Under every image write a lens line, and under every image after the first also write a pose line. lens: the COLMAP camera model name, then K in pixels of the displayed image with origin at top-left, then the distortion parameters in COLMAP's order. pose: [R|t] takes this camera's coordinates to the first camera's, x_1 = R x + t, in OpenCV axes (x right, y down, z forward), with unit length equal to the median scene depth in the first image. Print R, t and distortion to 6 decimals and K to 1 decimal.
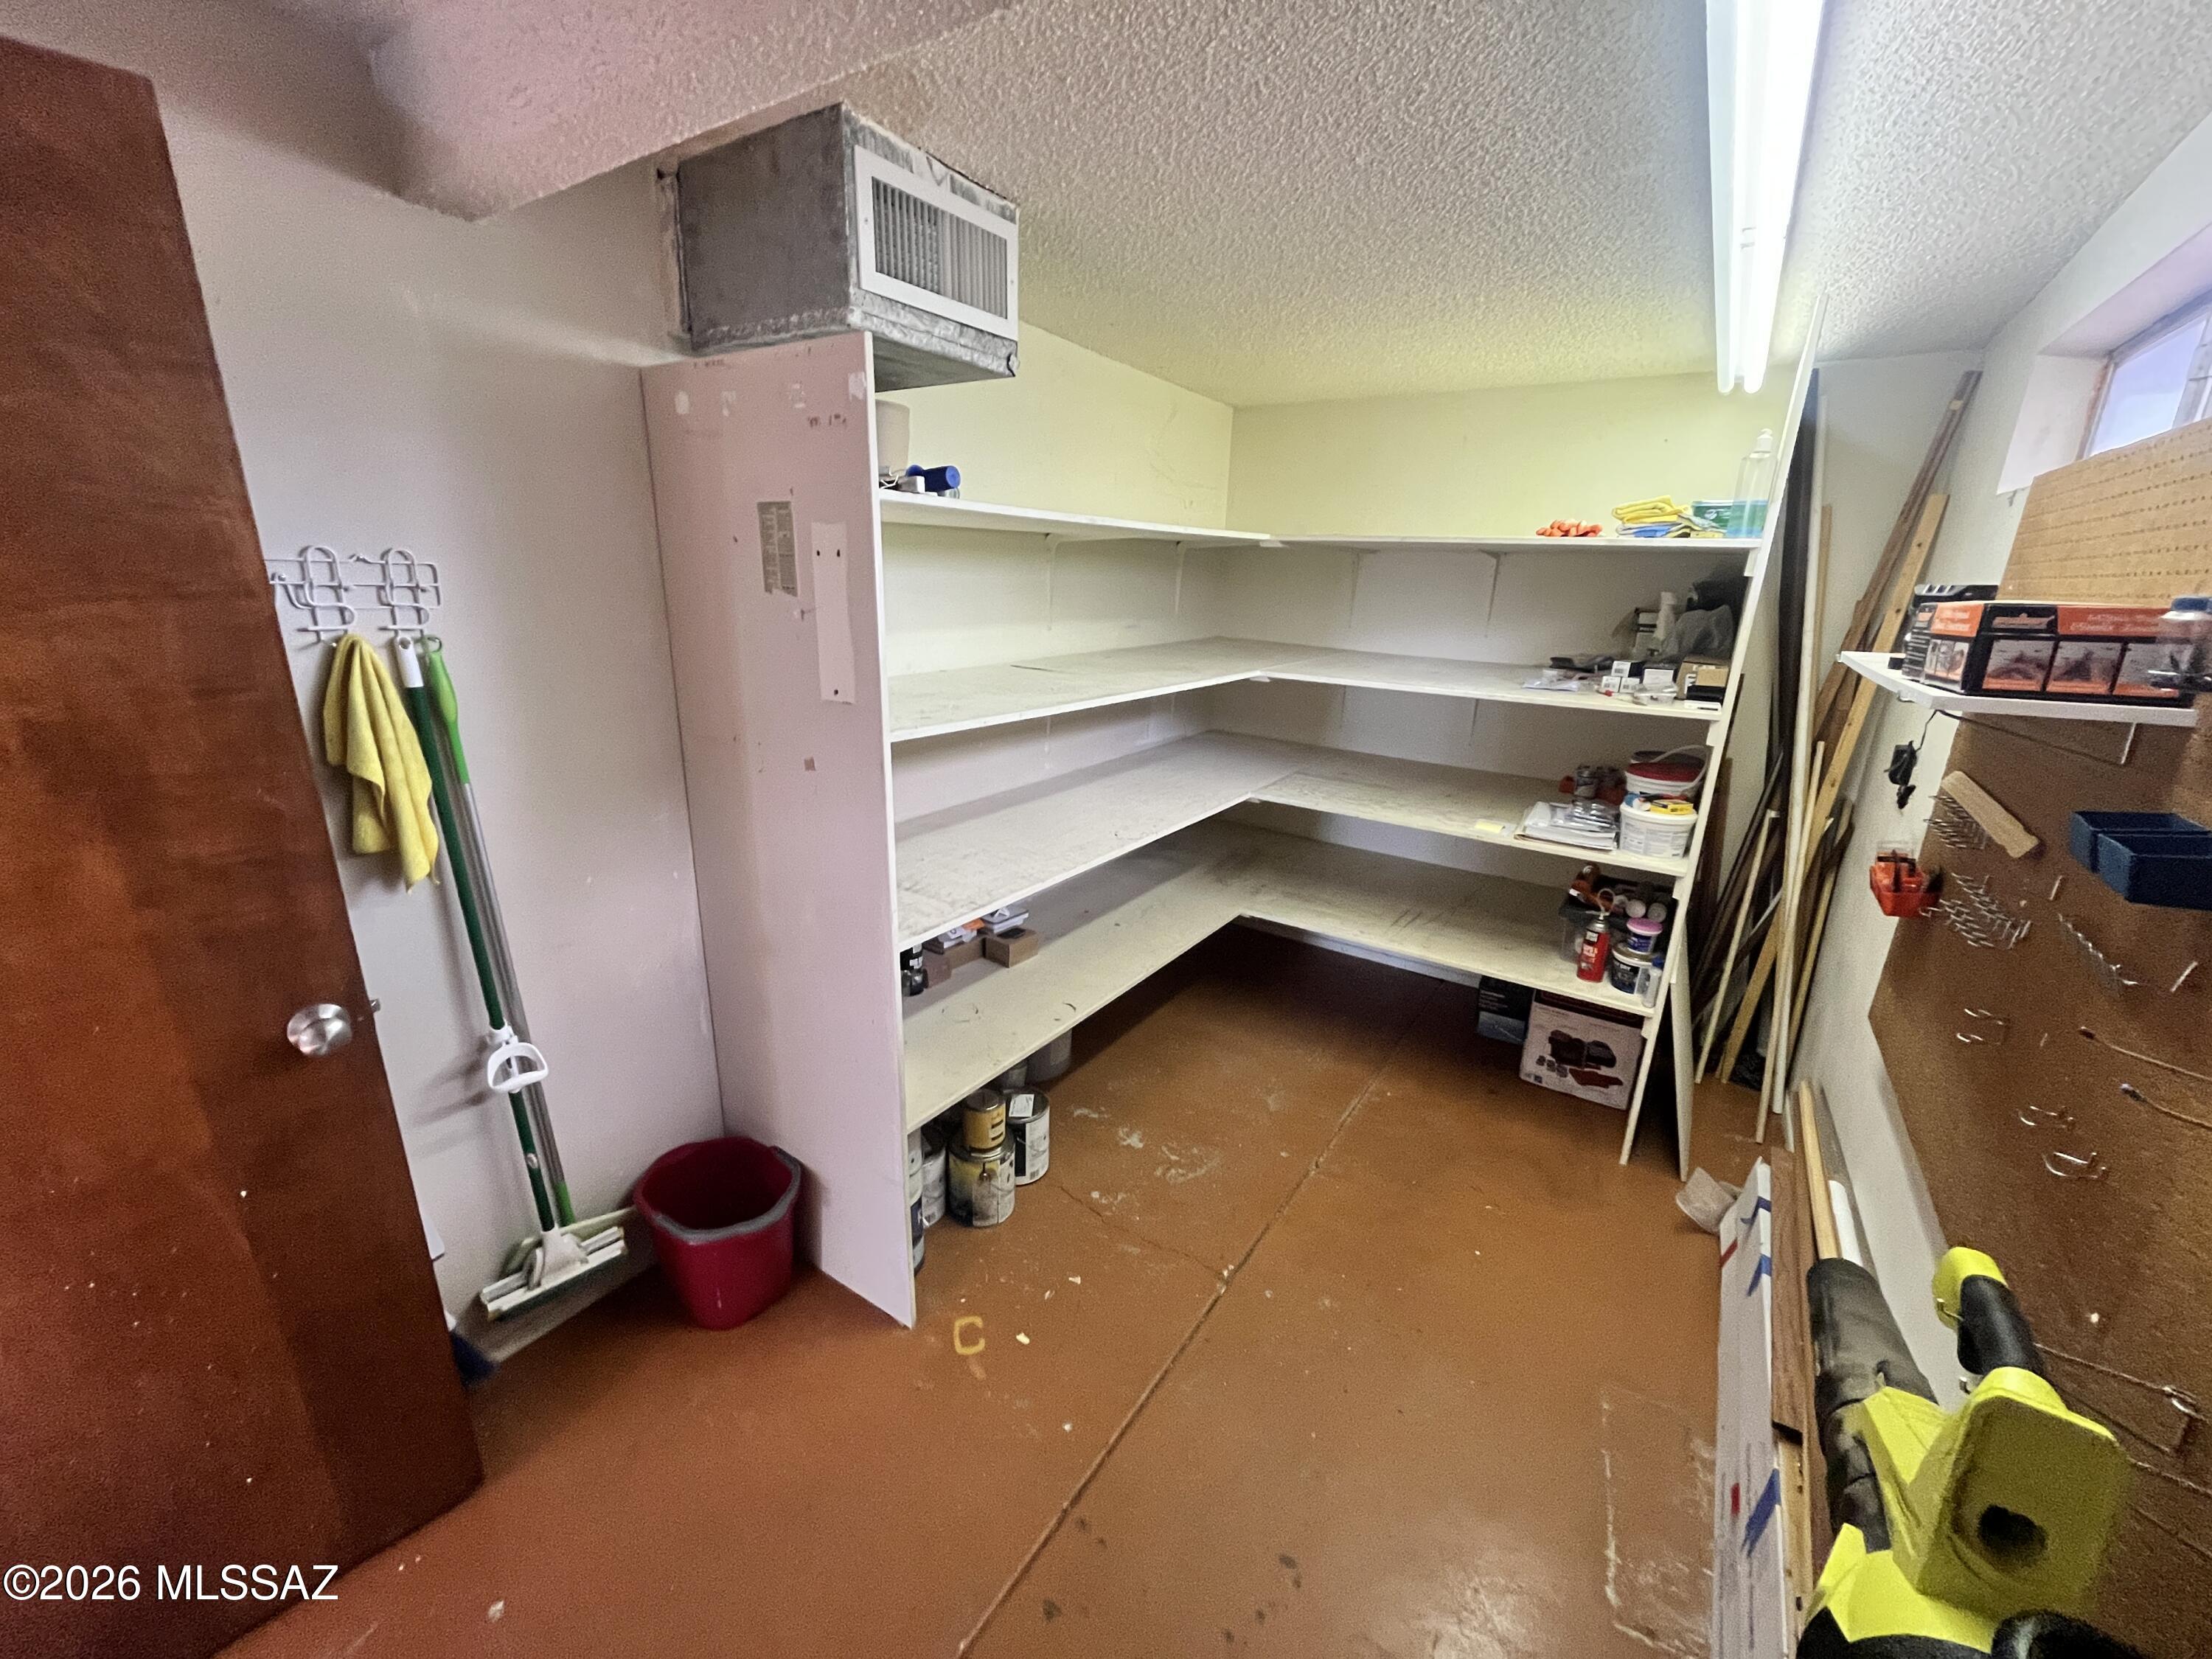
lens RADIAL K [[890.9, 0, 1107.9], [0, 890.9, 828.7], [0, 0, 1]] dist [-0.007115, 0.000756]
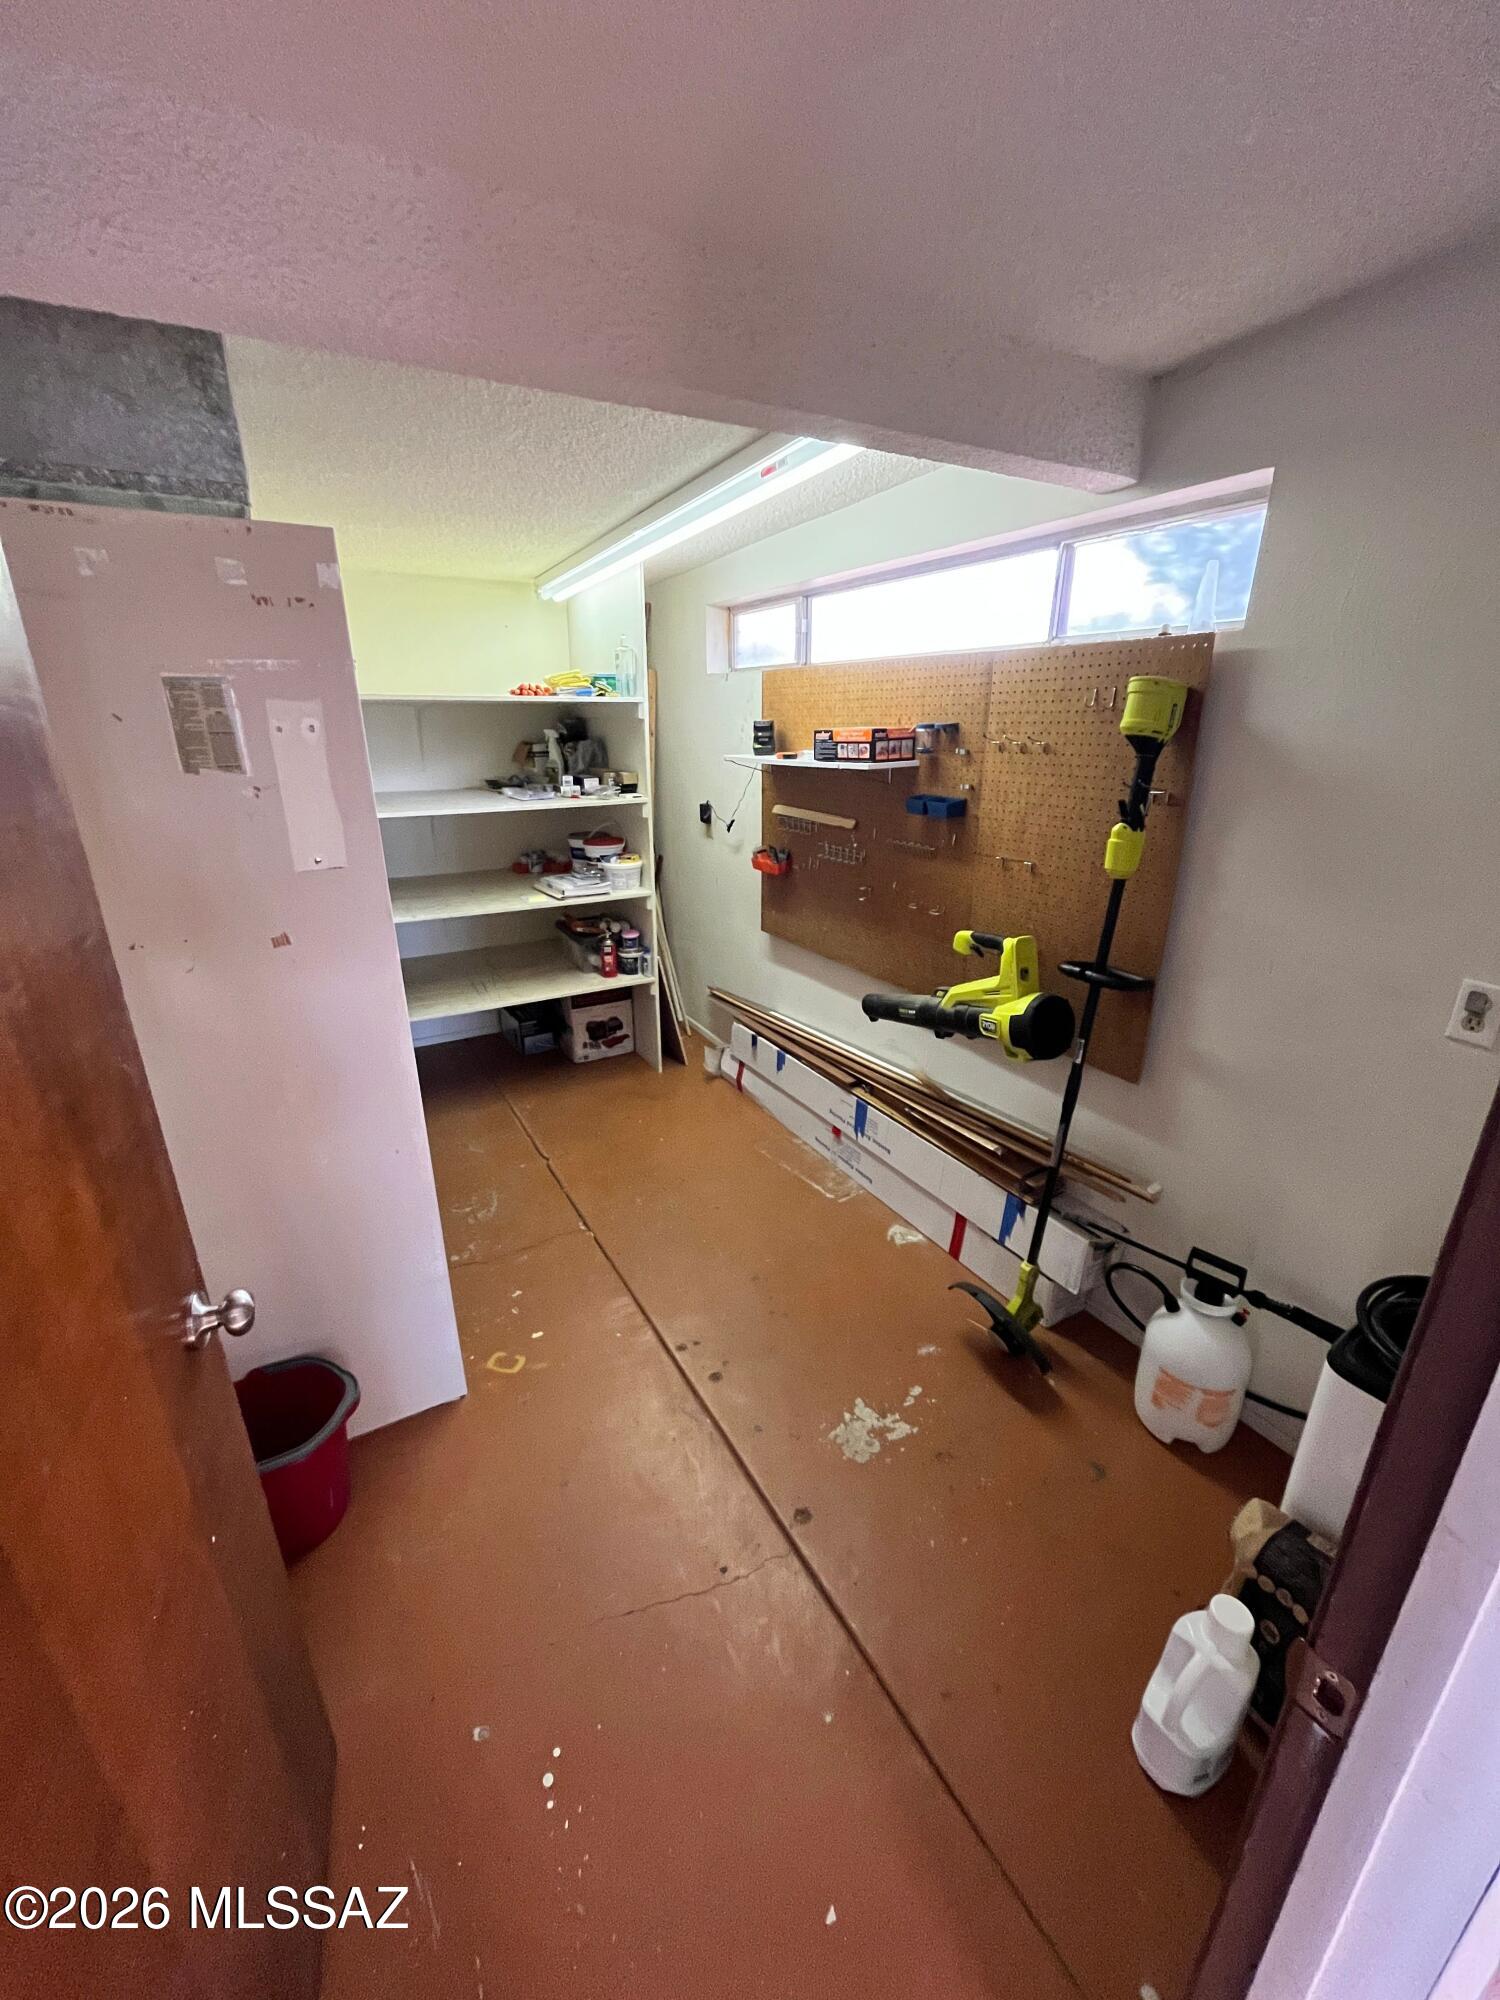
lens RADIAL K [[805.5, 0, 748.4], [0, 805.5, 1003.1], [0, 0, 1]] dist [-0.007115, 0.000756]
pose [[0.448686, -0.327283, 0.831605, -0.585433], [0.269333, 0.936787, 0.223361, -0.044522], [-0.852139, 0.123760, 0.508471, 0.060612]]
